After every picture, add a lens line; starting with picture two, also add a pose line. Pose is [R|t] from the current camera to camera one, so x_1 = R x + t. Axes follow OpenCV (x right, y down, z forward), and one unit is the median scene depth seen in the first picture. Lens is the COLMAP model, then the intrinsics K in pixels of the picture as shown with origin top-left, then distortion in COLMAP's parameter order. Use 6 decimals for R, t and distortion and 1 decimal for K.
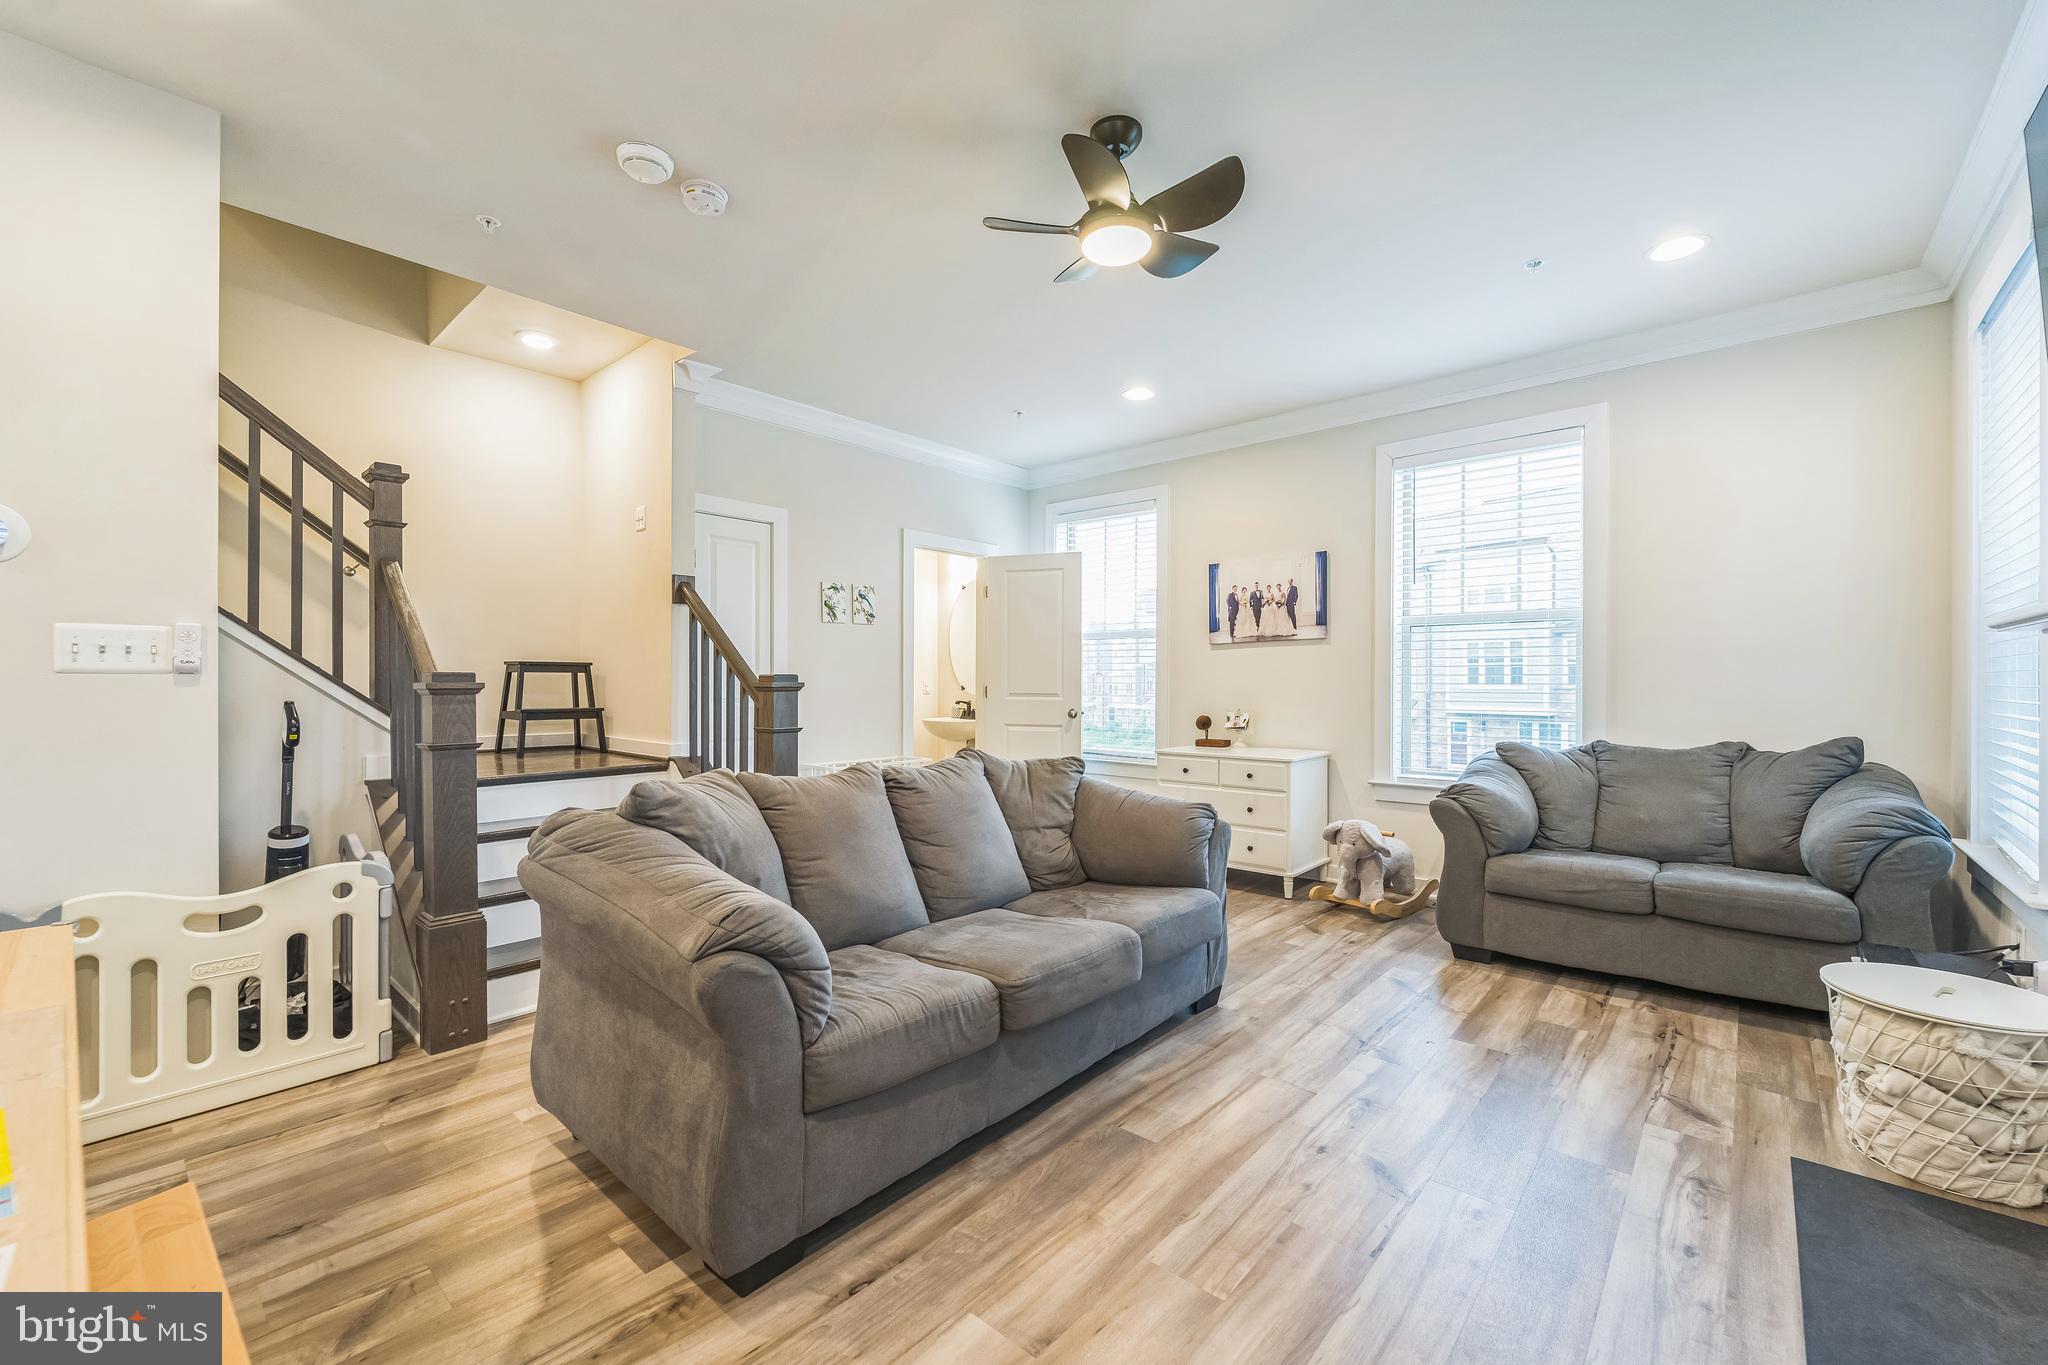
lens RADIAL K [[818.9, 0, 1022.3], [0, 818.9, 690.3], [0, 0, 1]] dist [-0.016170, -0.000170]
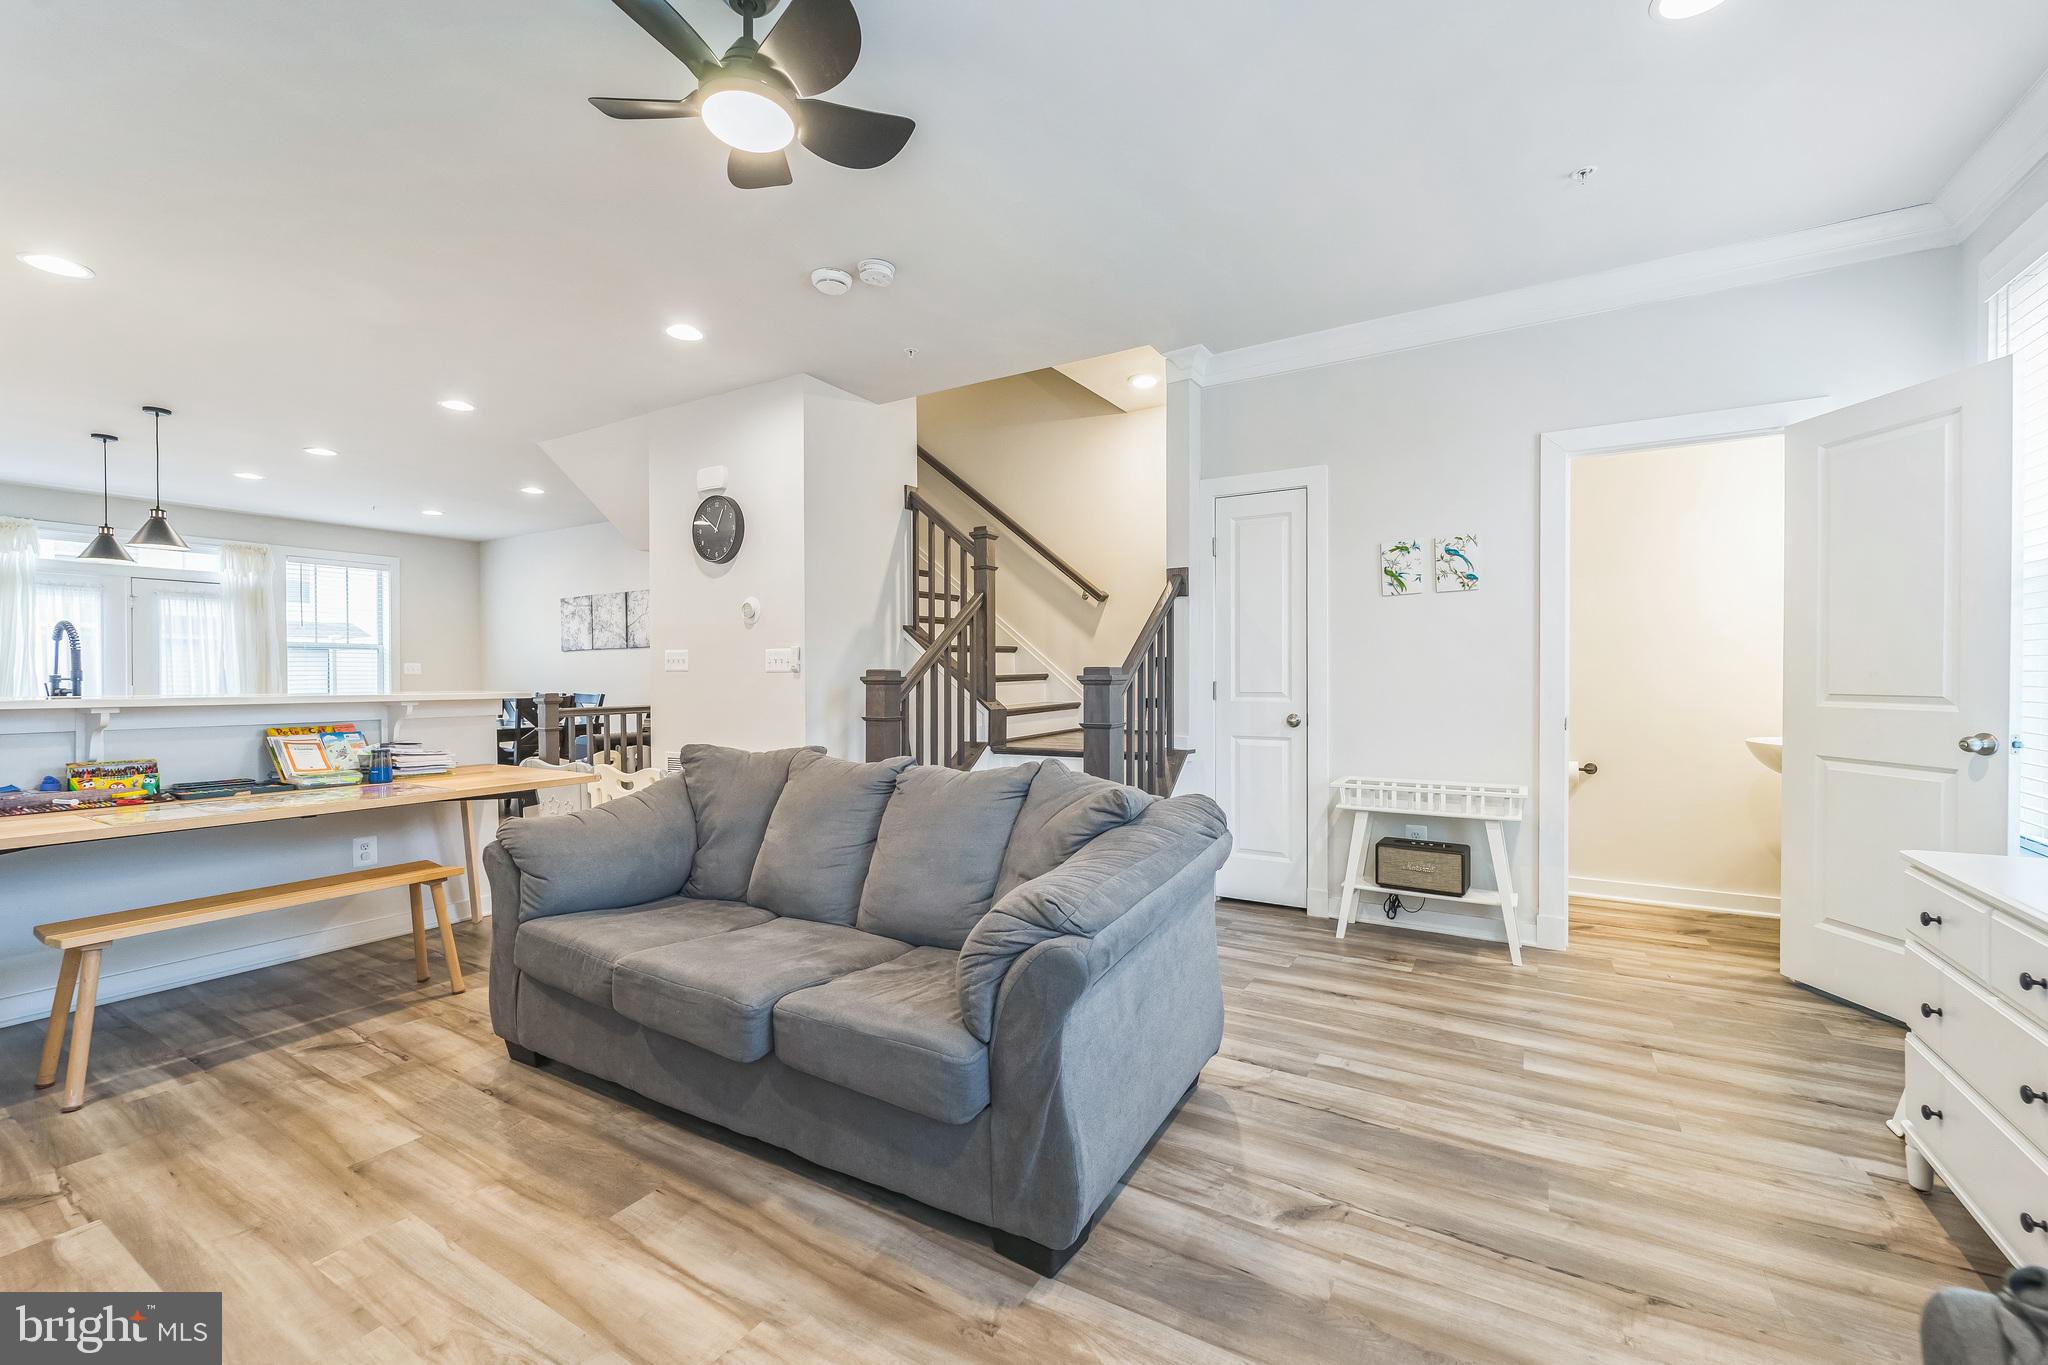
lens RADIAL K [[844.9, 0, 1046.6], [0, 844.9, 677.9], [0, 0, 1]] dist [0.000173, -0.000156]
pose [[0.184897, -0.000960, -0.982757, 0.918627], [-0.003652, 0.999992, -0.001664, -0.007793], [0.982751, 0.003897, 0.184892, 1.055144]]
